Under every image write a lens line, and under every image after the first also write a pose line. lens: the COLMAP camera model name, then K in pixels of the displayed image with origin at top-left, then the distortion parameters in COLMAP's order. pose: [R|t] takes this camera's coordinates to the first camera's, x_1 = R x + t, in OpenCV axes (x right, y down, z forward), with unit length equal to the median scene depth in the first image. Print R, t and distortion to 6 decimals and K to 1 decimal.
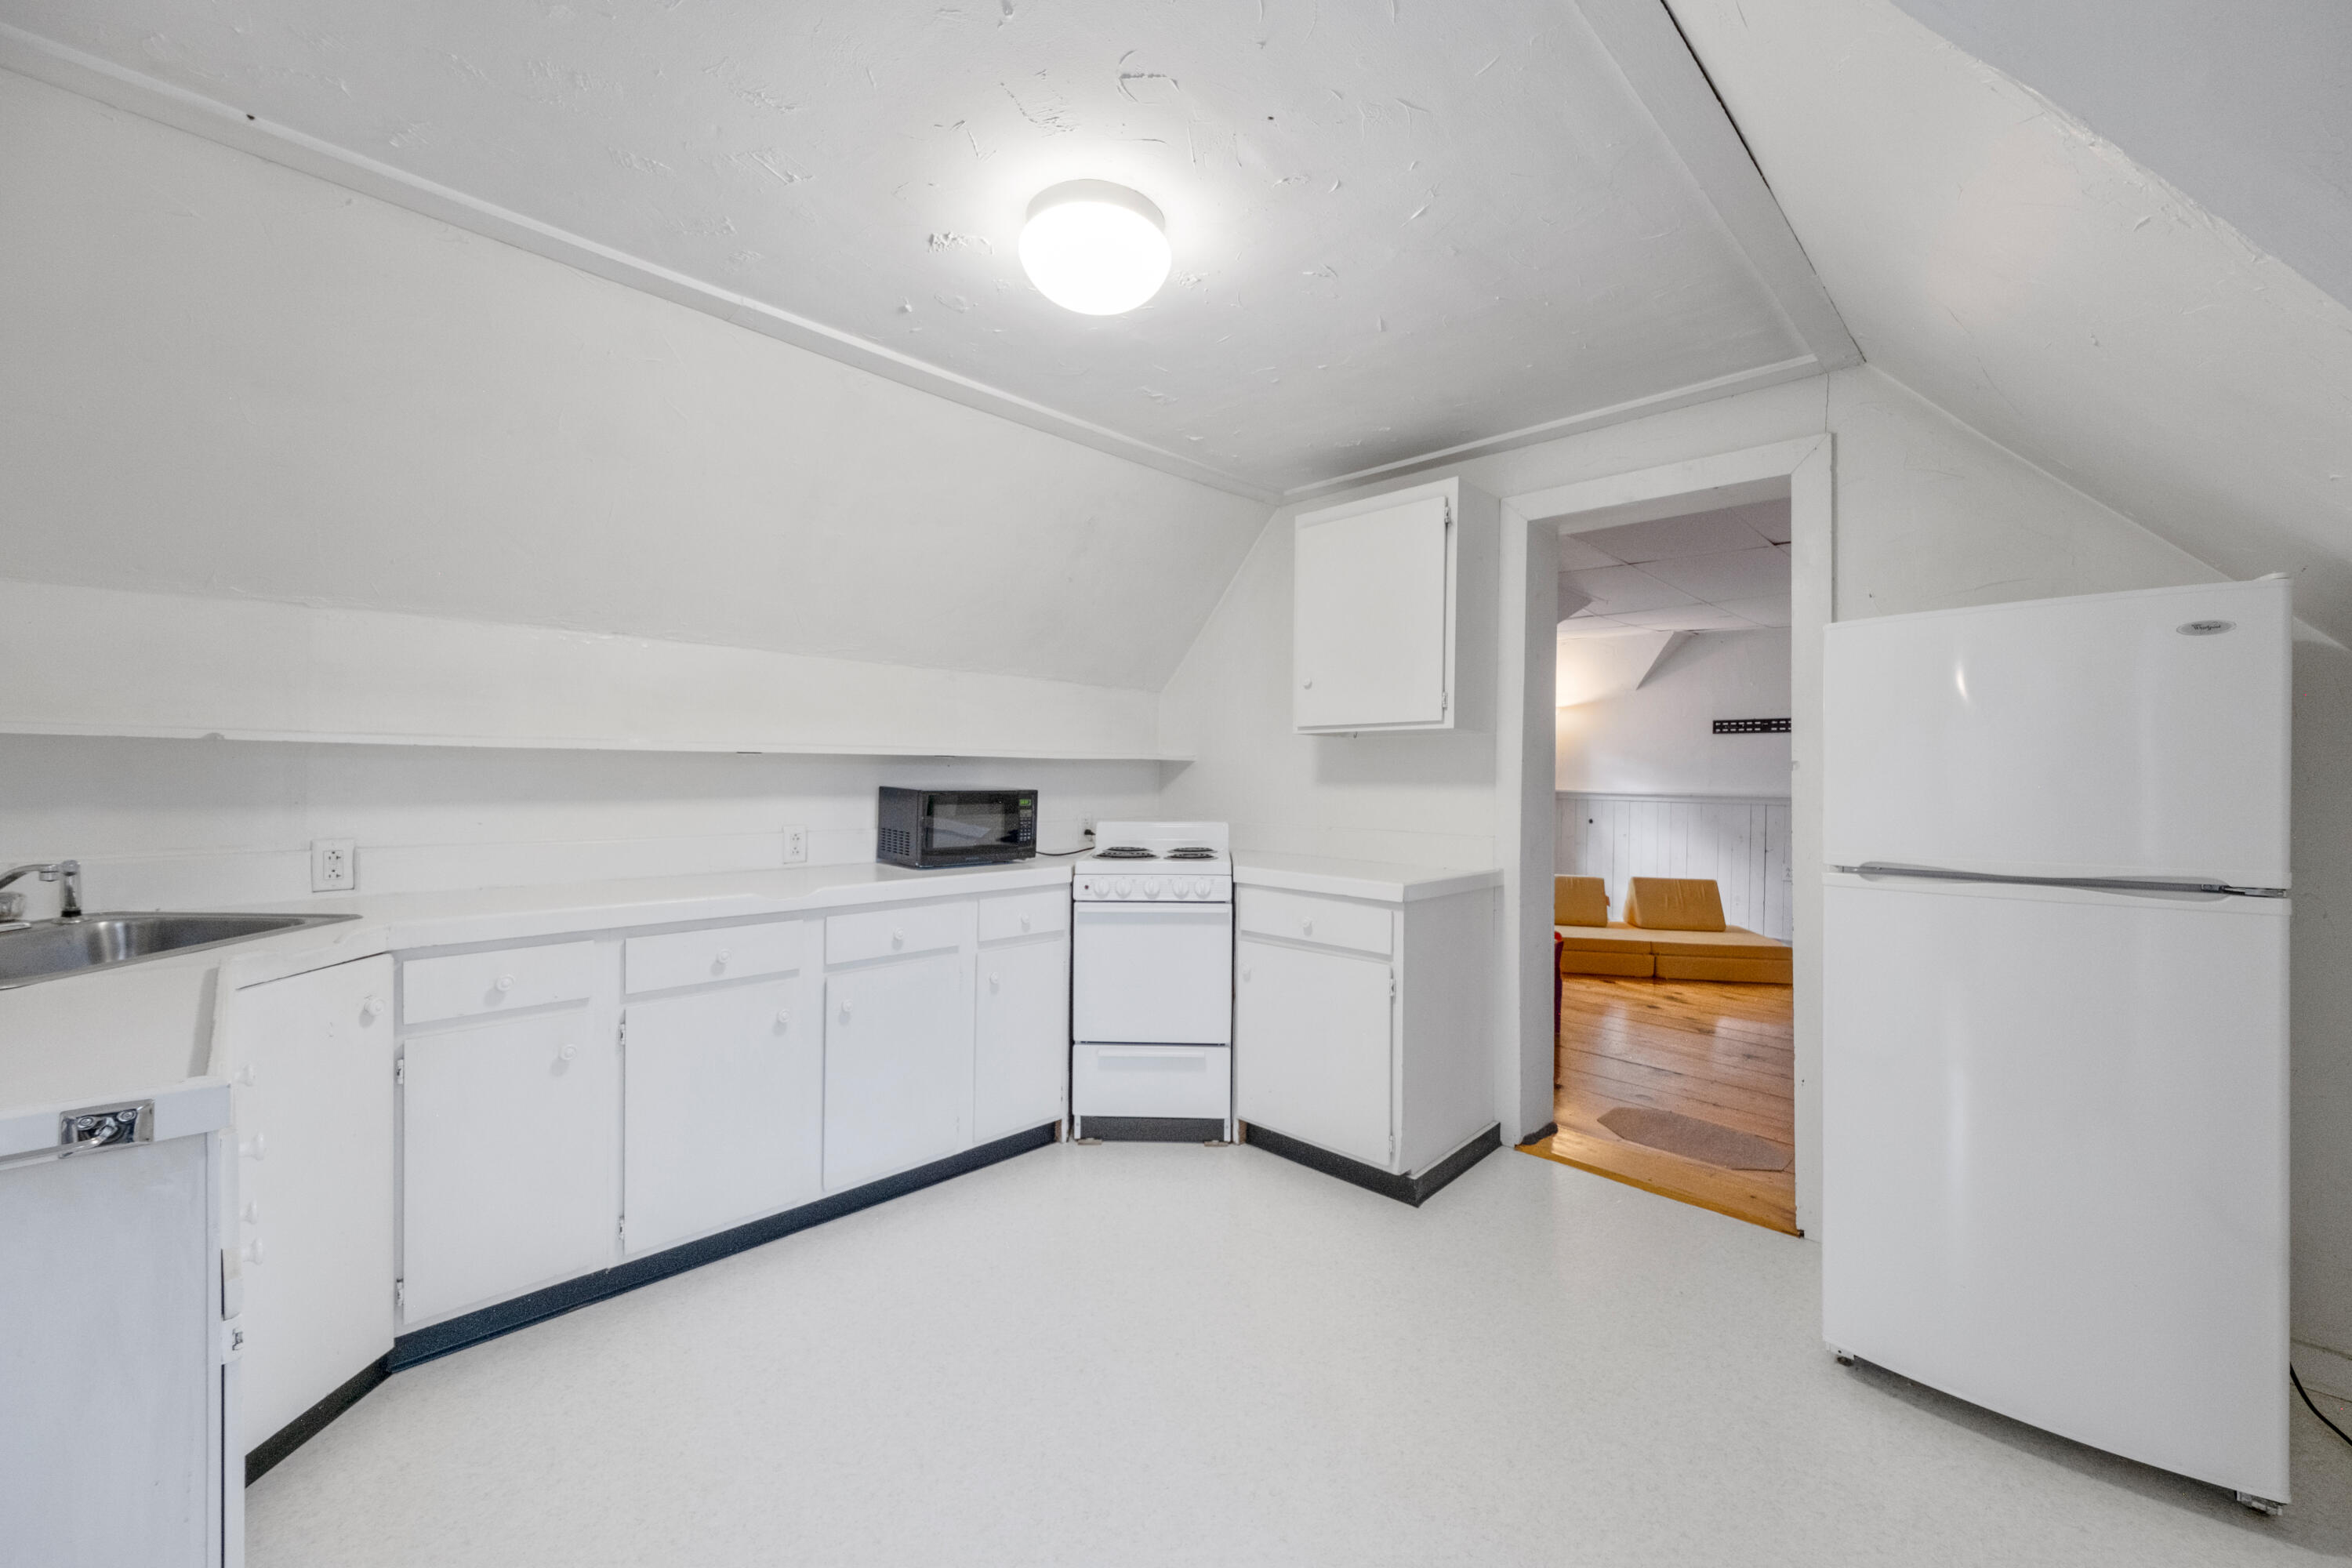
lens RADIAL K [[927.7, 0, 1172.2], [0, 927.7, 773.8], [0, 0, 1]] dist [0.000600, -0.000031]
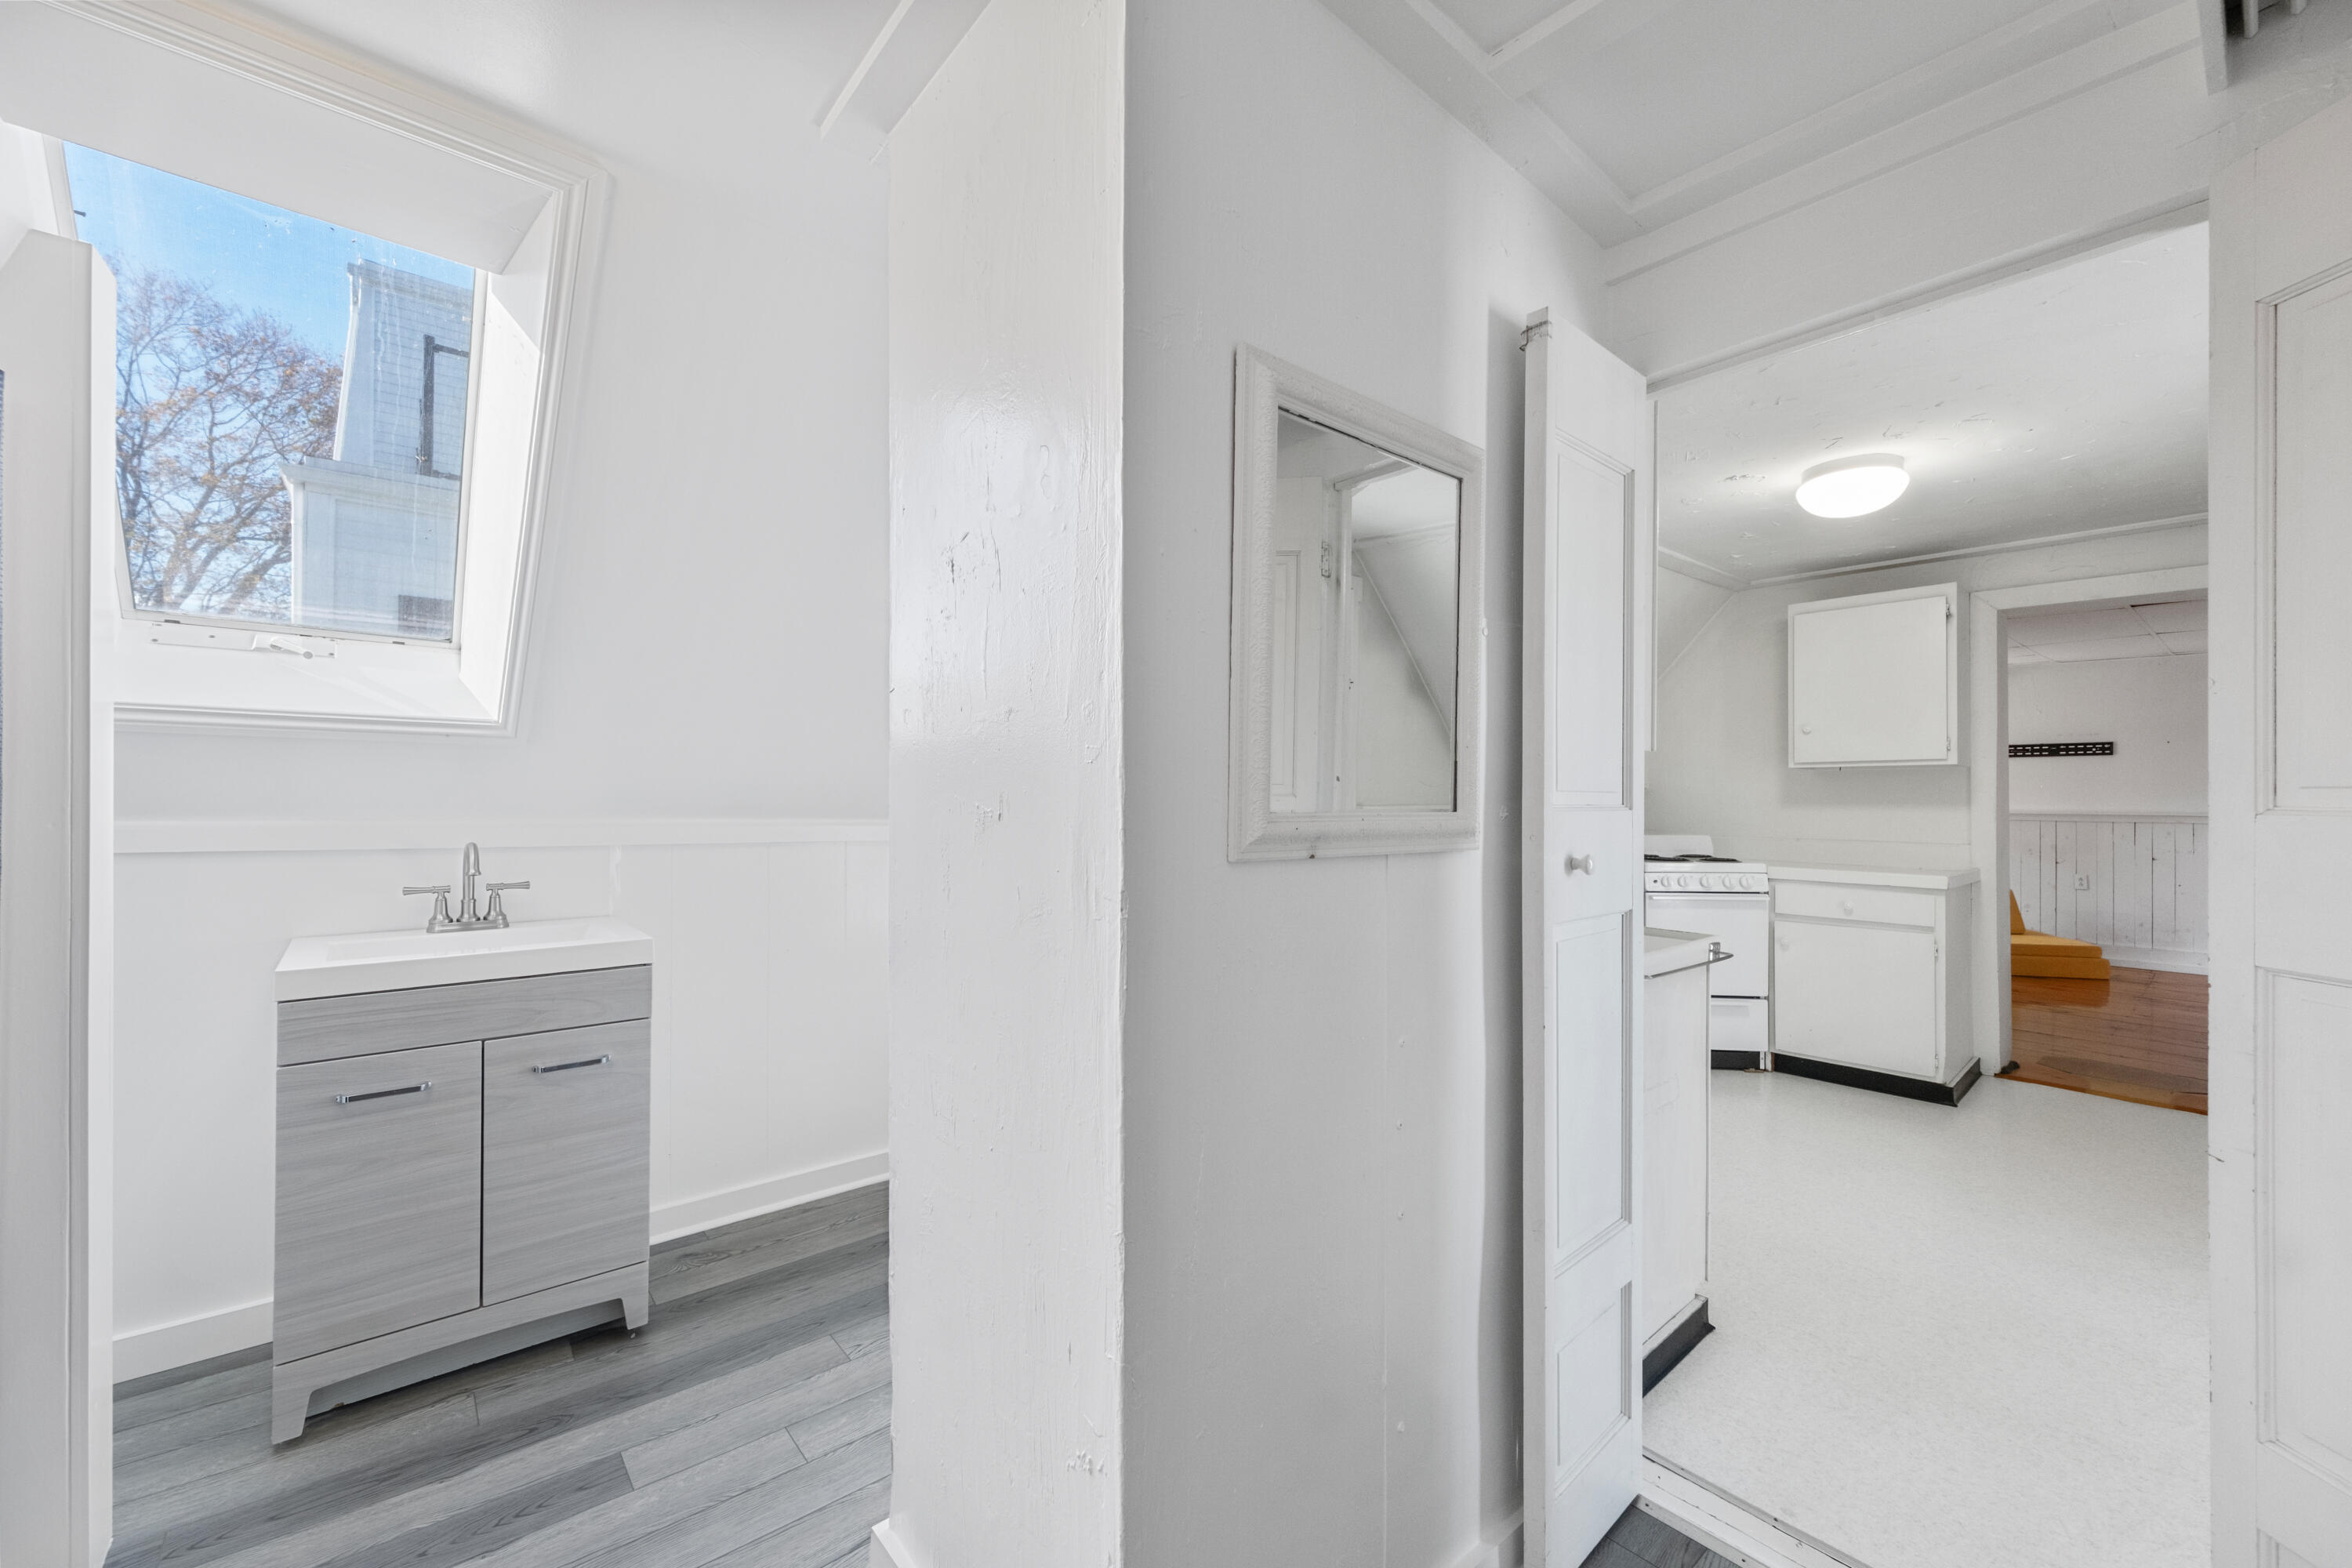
lens RADIAL K [[922.5, 0, 1176.0], [0, 922.5, 784.0], [0, 0, 1]] dist [0.000199, 0.000053]
pose [[0.995667, -0.008651, -0.092585, -0.677953], [0.007559, 0.999898, -0.012141, -0.011999], [0.092681, 0.011388, 0.995631, -0.438597]]
